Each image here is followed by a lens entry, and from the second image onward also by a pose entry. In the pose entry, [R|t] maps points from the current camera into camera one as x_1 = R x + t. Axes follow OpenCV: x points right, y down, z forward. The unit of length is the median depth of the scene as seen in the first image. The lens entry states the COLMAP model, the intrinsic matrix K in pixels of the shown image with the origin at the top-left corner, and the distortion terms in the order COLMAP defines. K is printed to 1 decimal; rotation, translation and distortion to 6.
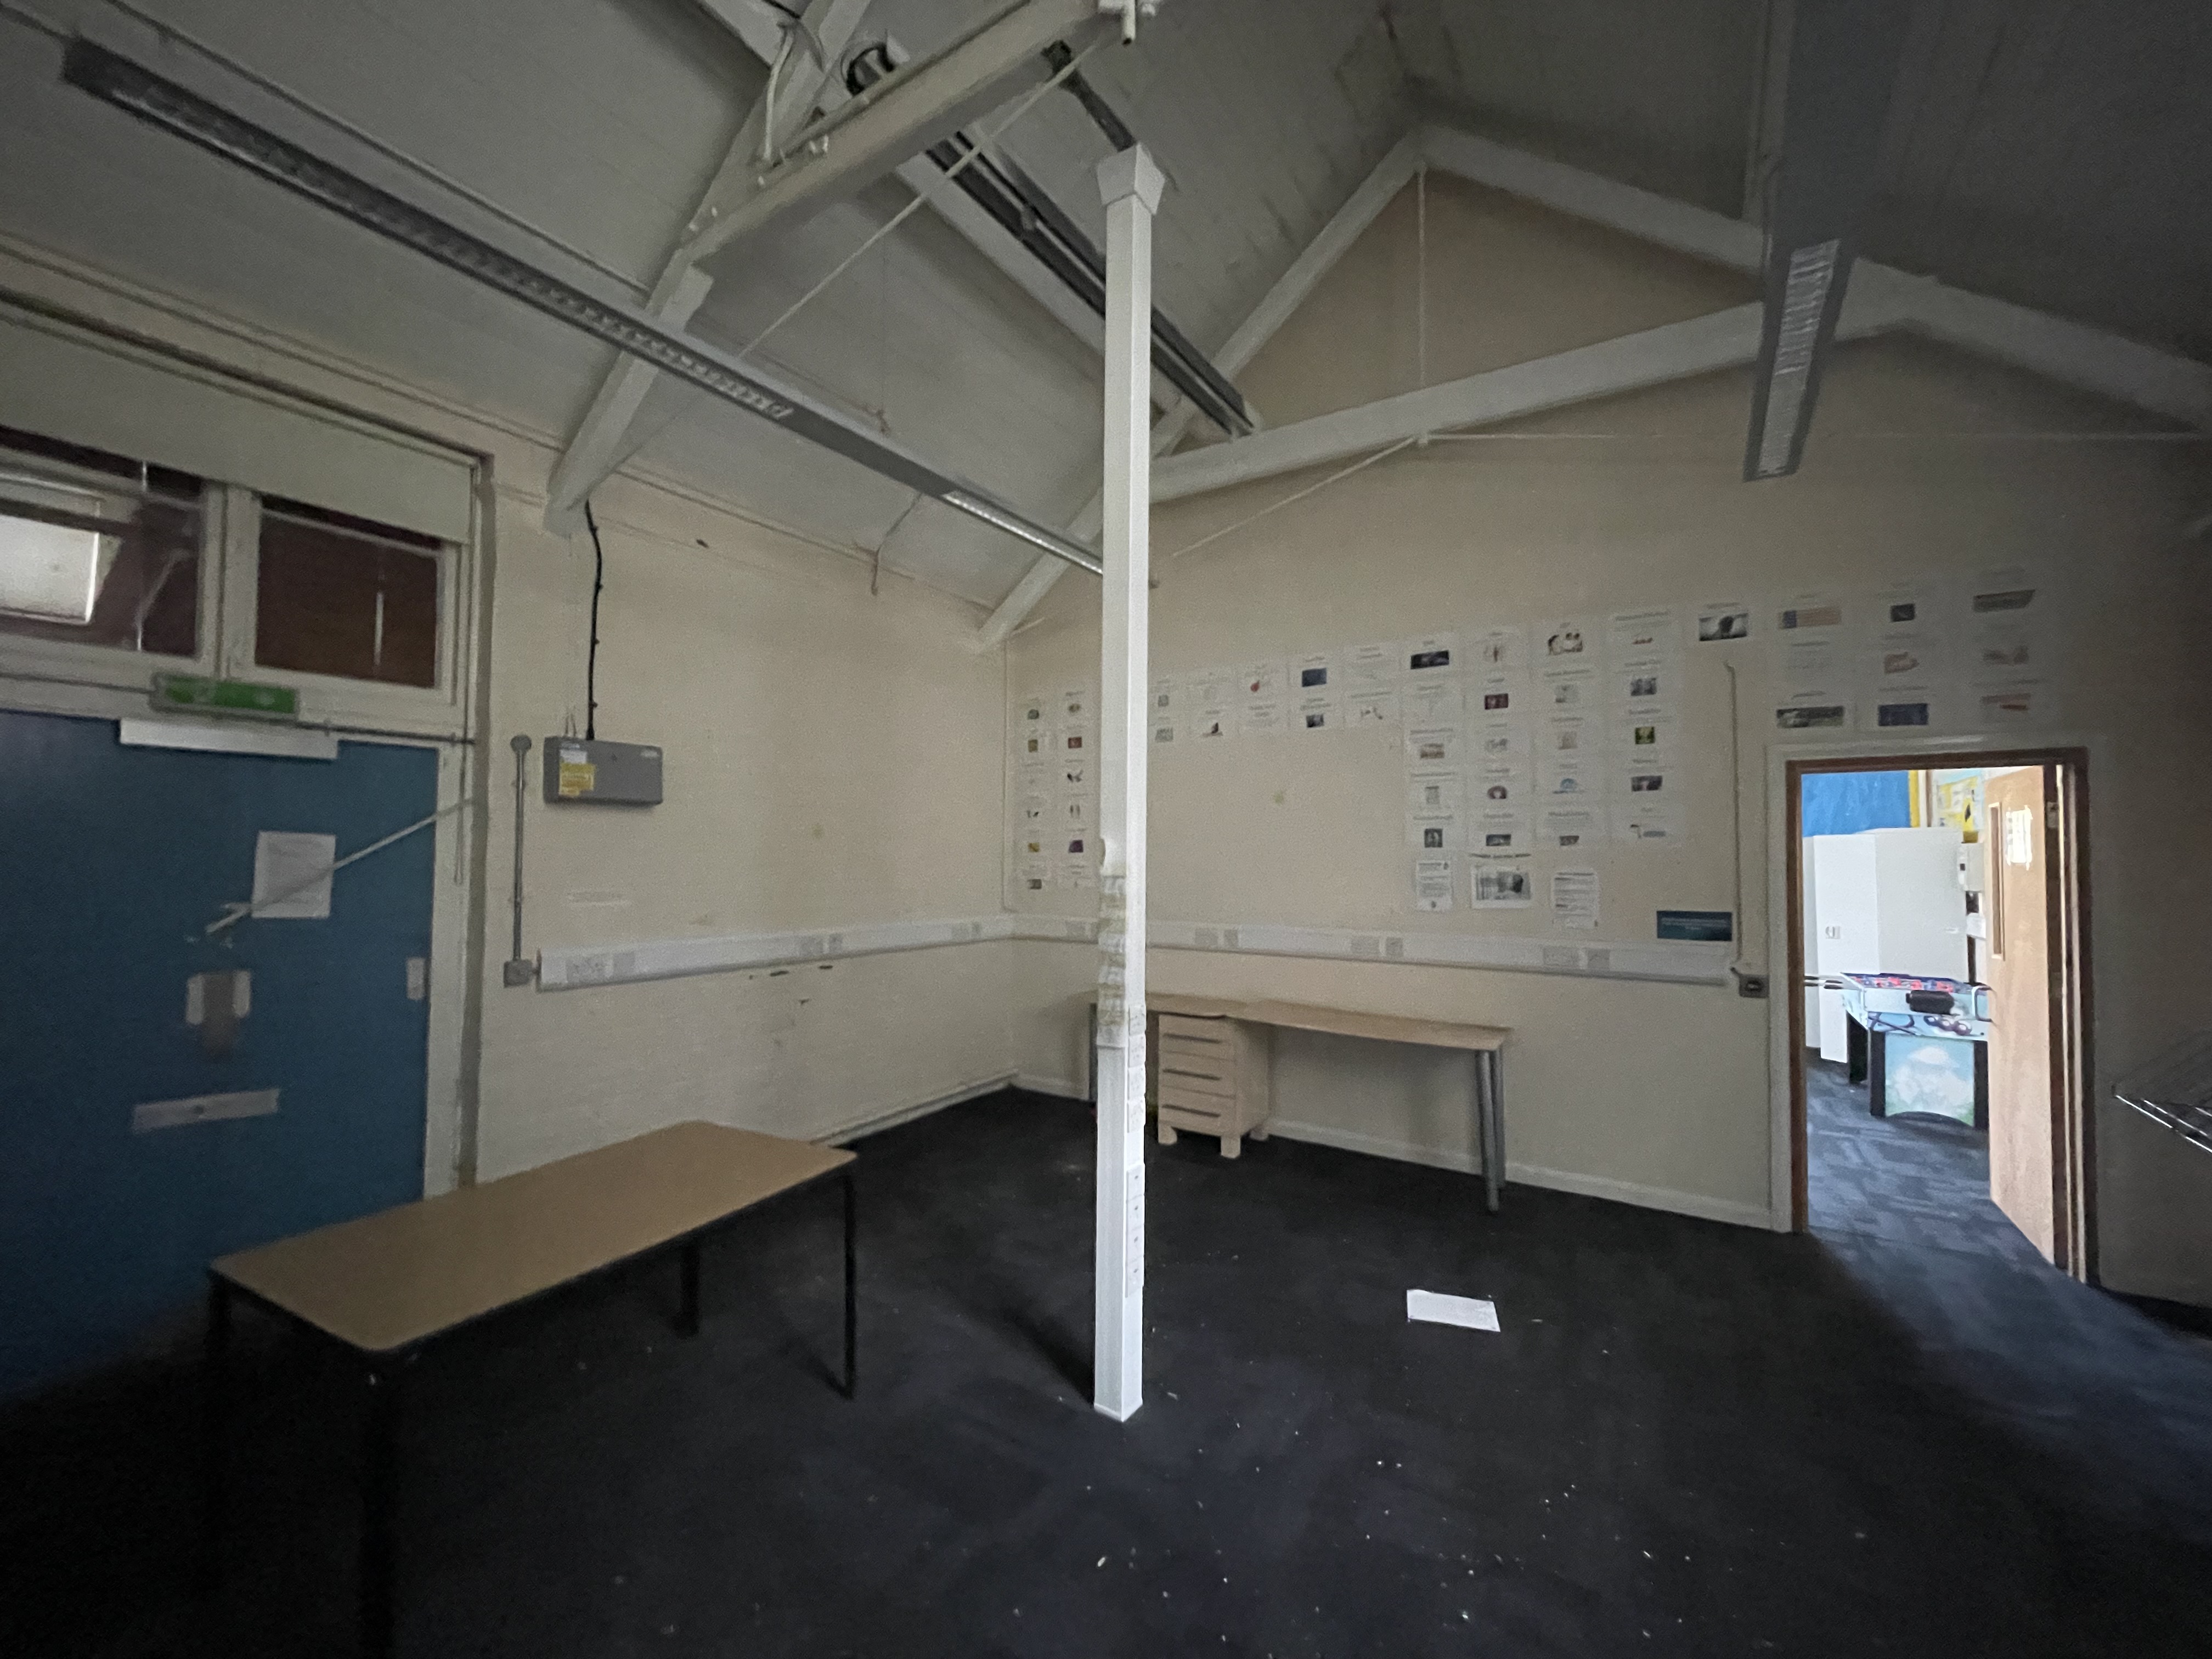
lens RADIAL K [[885.5, 0, 1107.7], [0, 885.5, 831.3], [0, 0, 1]] dist [-0.001575, -0.001376]
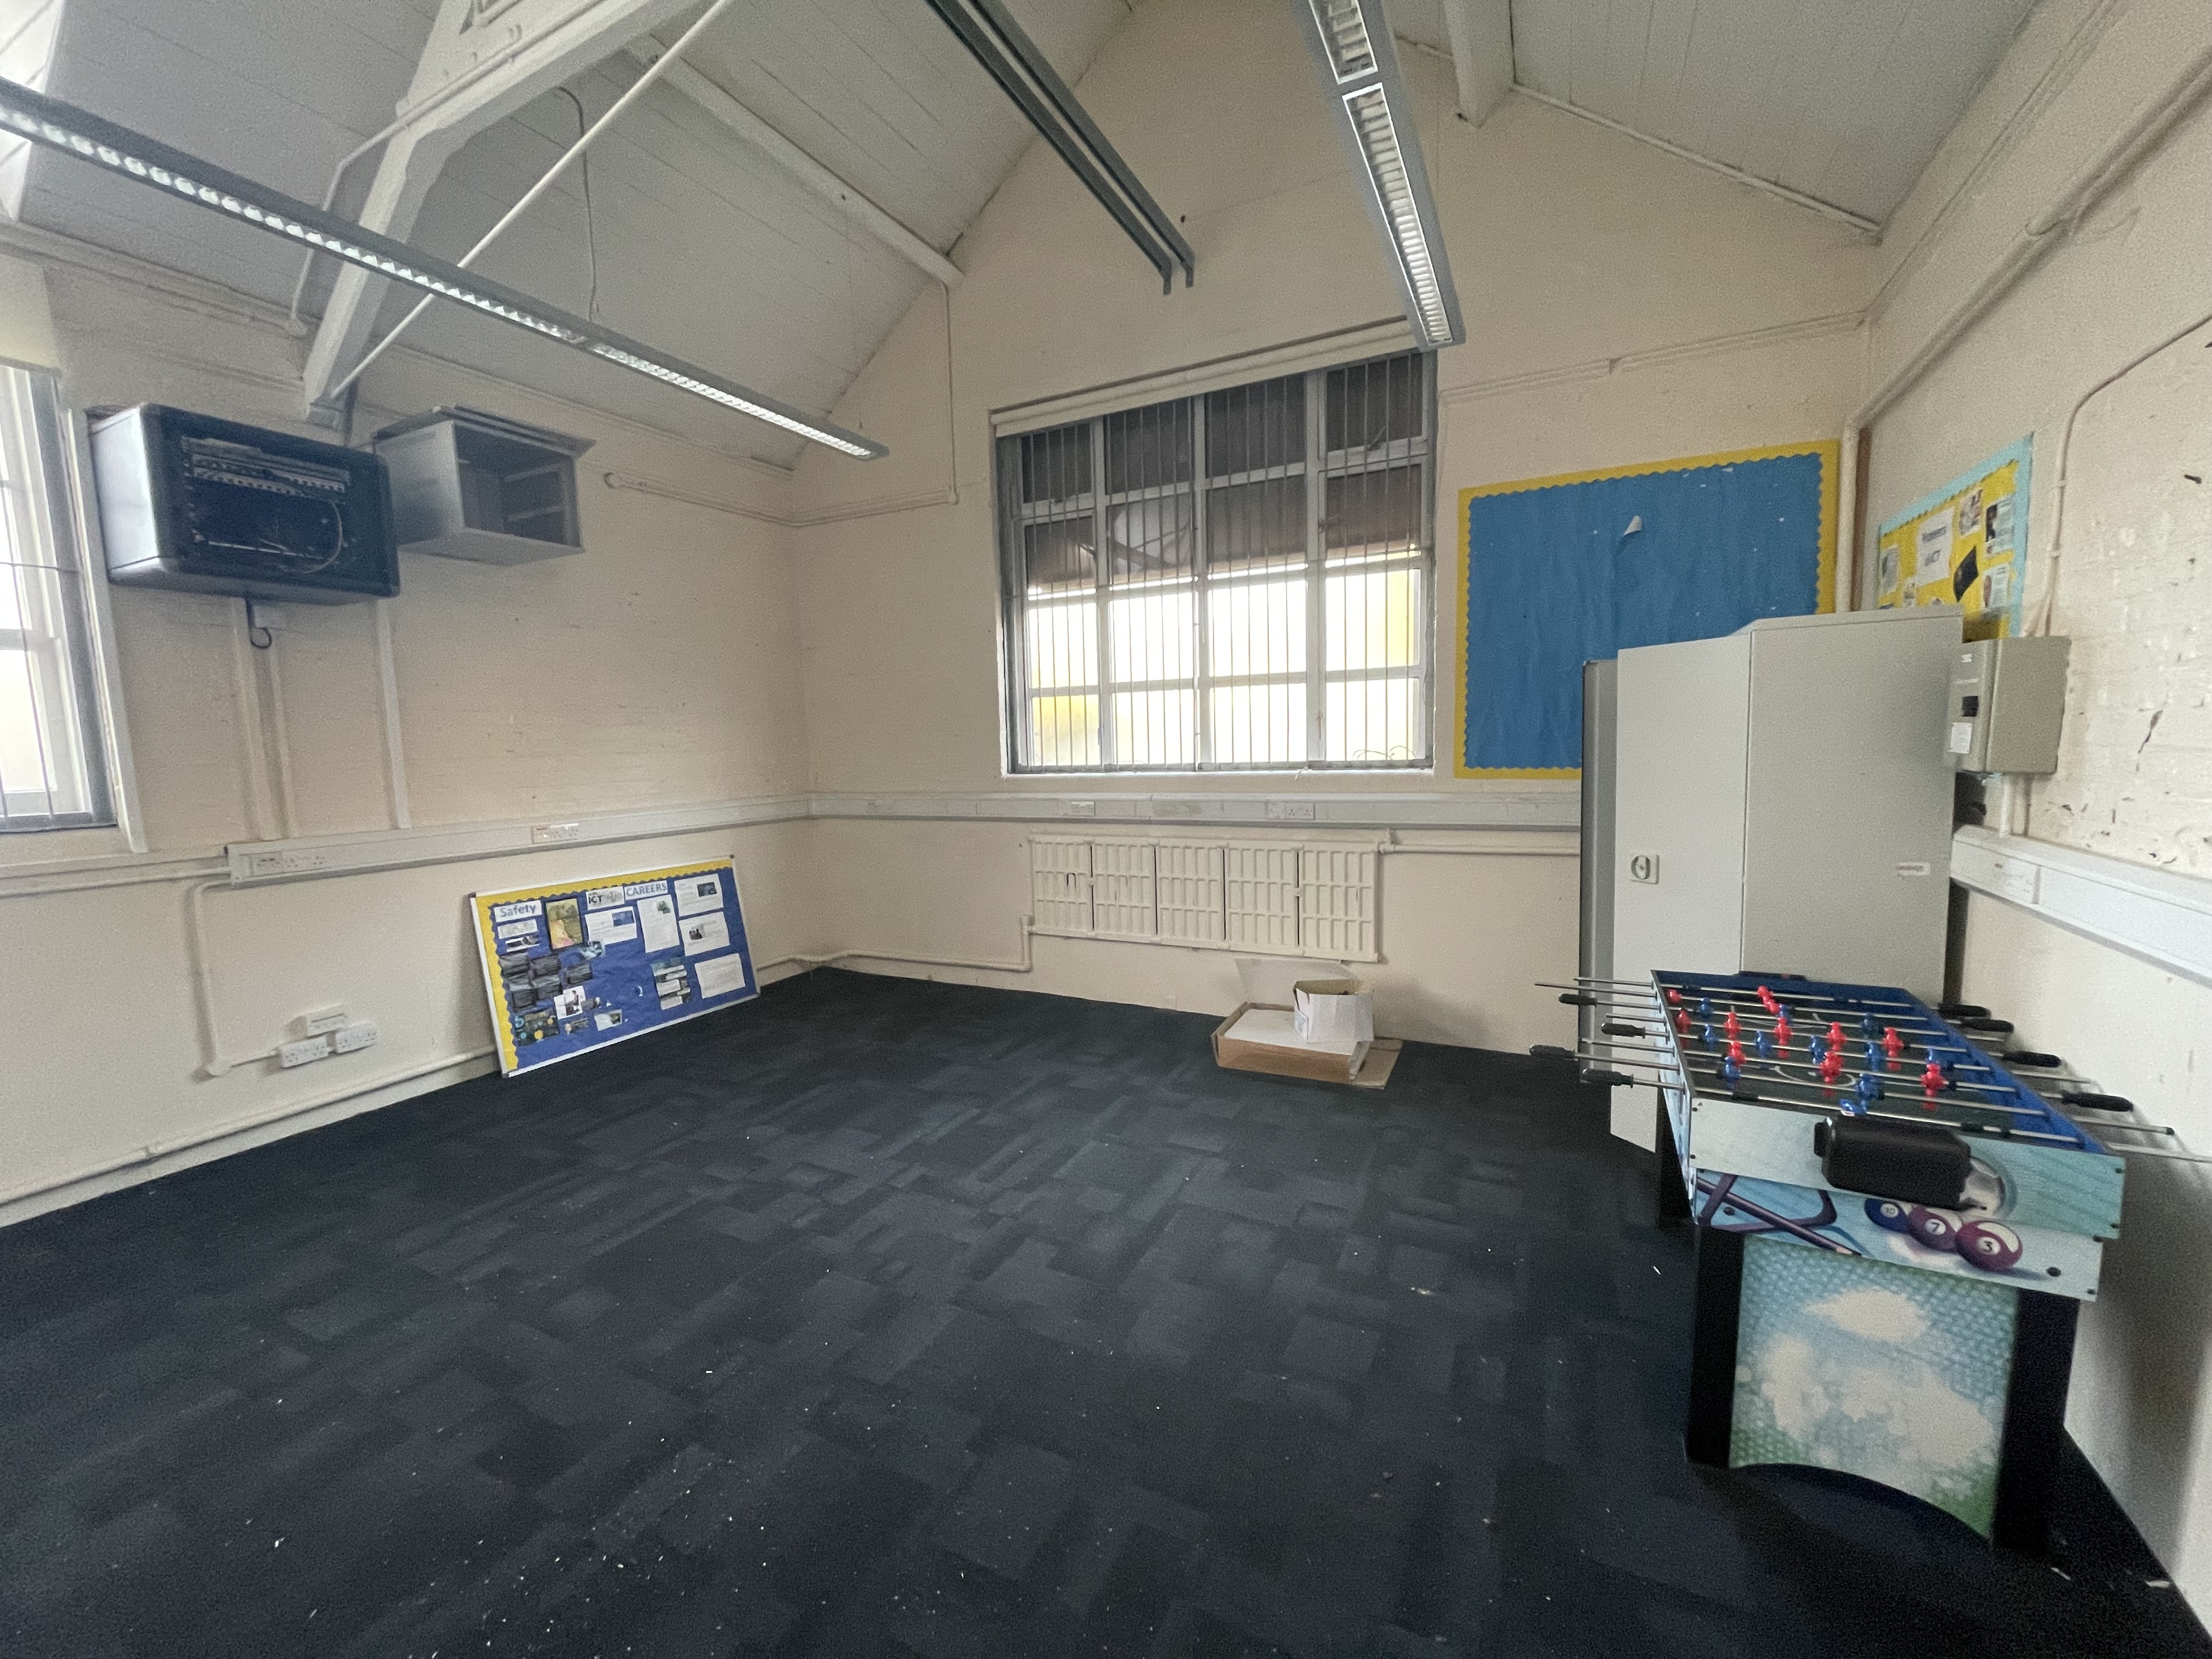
lens RADIAL K [[885.5, 0, 1106.4], [0, 885.5, 829.1], [0, 0, 1]] dist [-0.001575, -0.001376]
pose [[0.994703, -0.043257, 0.093242, 0.636544], [0.030652, 0.990694, 0.132614, 0.034477], [-0.098111, -0.129054, 0.986772, 0.736896]]
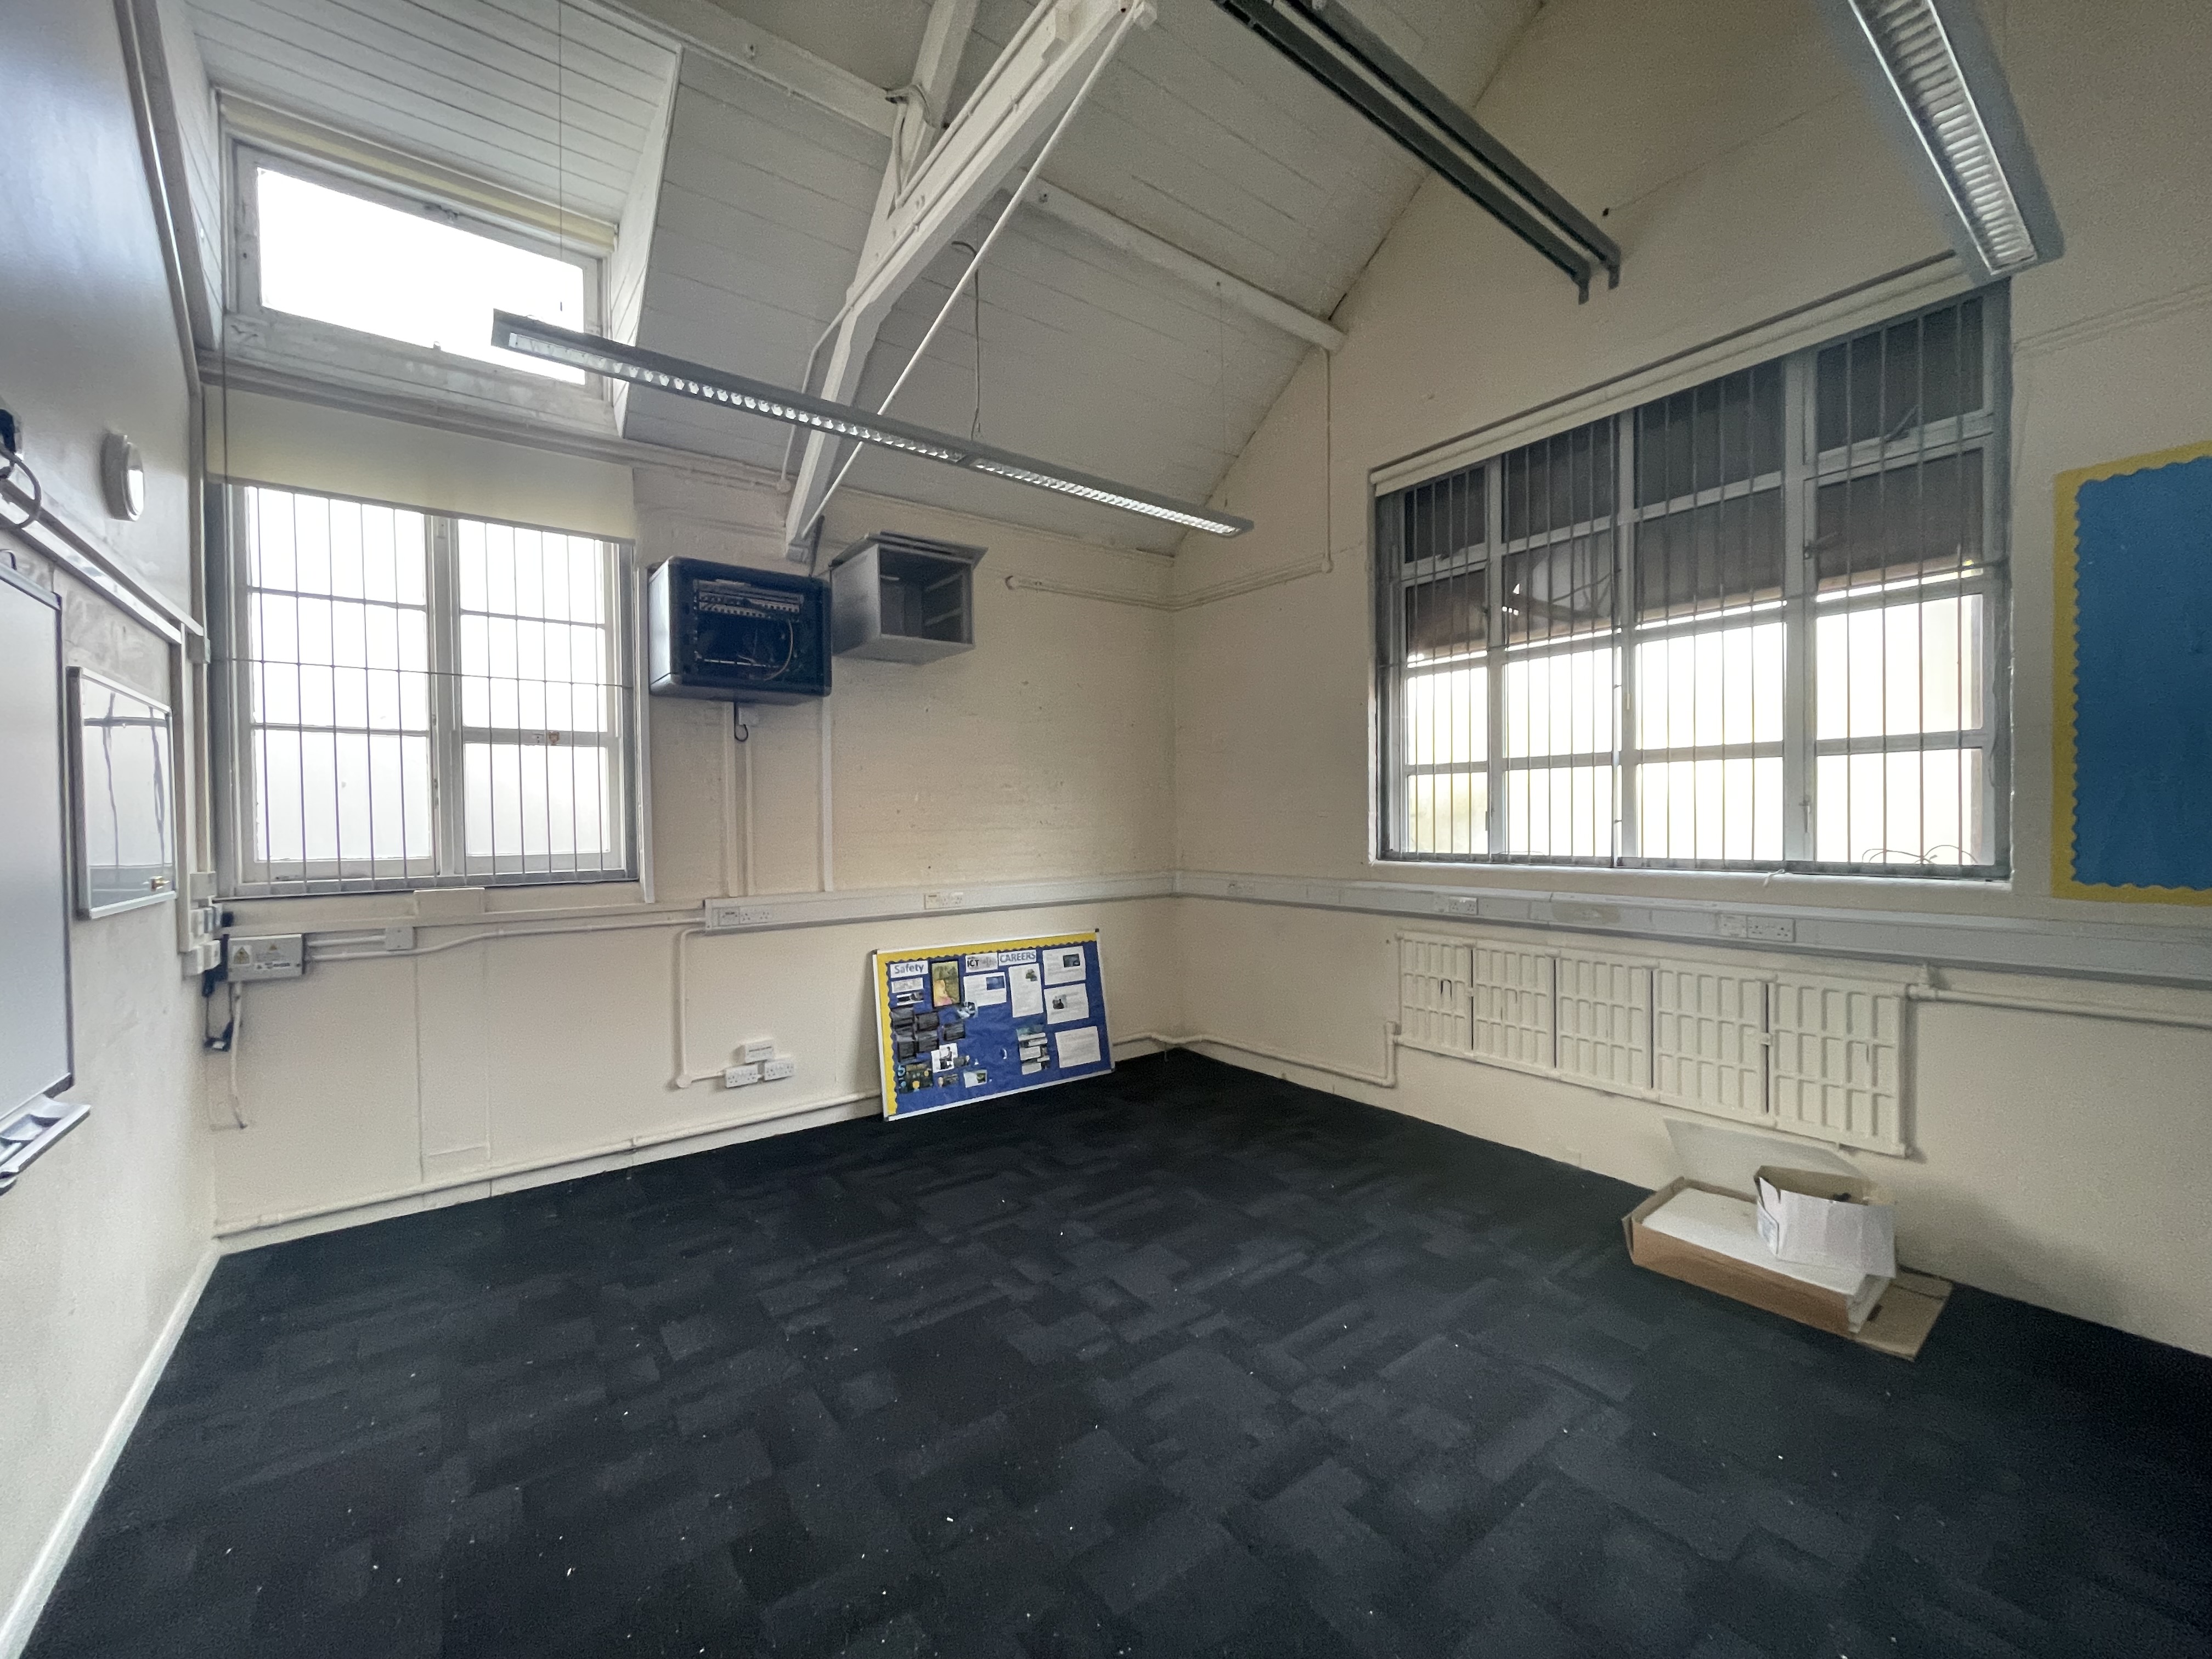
lens RADIAL K [[885.5, 0, 1108.0], [0, 885.5, 830.1], [0, 0, 1]] dist [-0.001575, -0.001376]
pose [[0.938622, -0.012179, -0.344732, 0.663256], [0.028322, 0.998723, 0.041832, 0.028842], [0.343783, -0.049028, 0.937769, 0.786659]]
